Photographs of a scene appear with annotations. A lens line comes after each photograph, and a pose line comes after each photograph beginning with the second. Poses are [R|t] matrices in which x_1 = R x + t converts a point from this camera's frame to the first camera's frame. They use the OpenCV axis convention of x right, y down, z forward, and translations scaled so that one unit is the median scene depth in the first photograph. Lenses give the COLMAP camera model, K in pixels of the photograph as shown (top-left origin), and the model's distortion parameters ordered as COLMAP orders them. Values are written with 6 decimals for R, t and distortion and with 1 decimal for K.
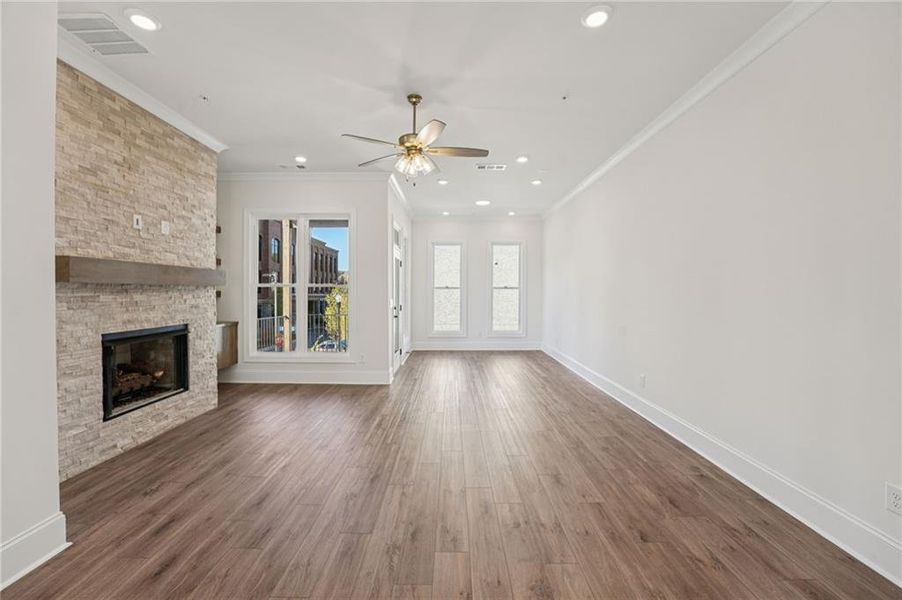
lens RADIAL K [[369.1, 0, 459.0], [0, 369.1, 286.9], [0, 0, 1]] dist [-0.020315, 0.000982]
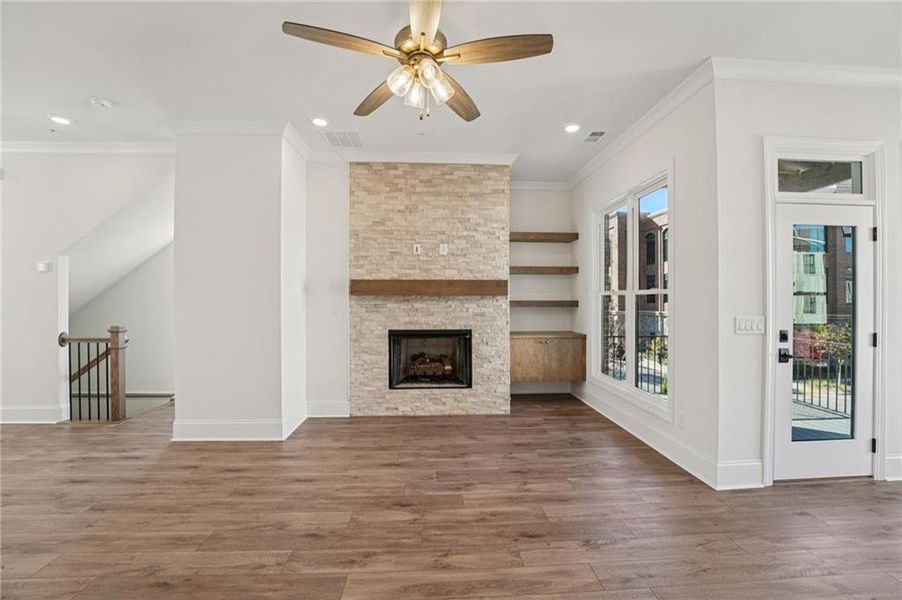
lens RADIAL K [[369.1, 0, 446.1], [0, 369.1, 298.6], [0, 0, 1]] dist [-0.020315, 0.000982]
pose [[0.033875, -0.010327, -0.999373, 0.448155], [0.012295, 0.999875, -0.009915, 0.017289], [0.999350, -0.011952, 0.033997, 0.986791]]
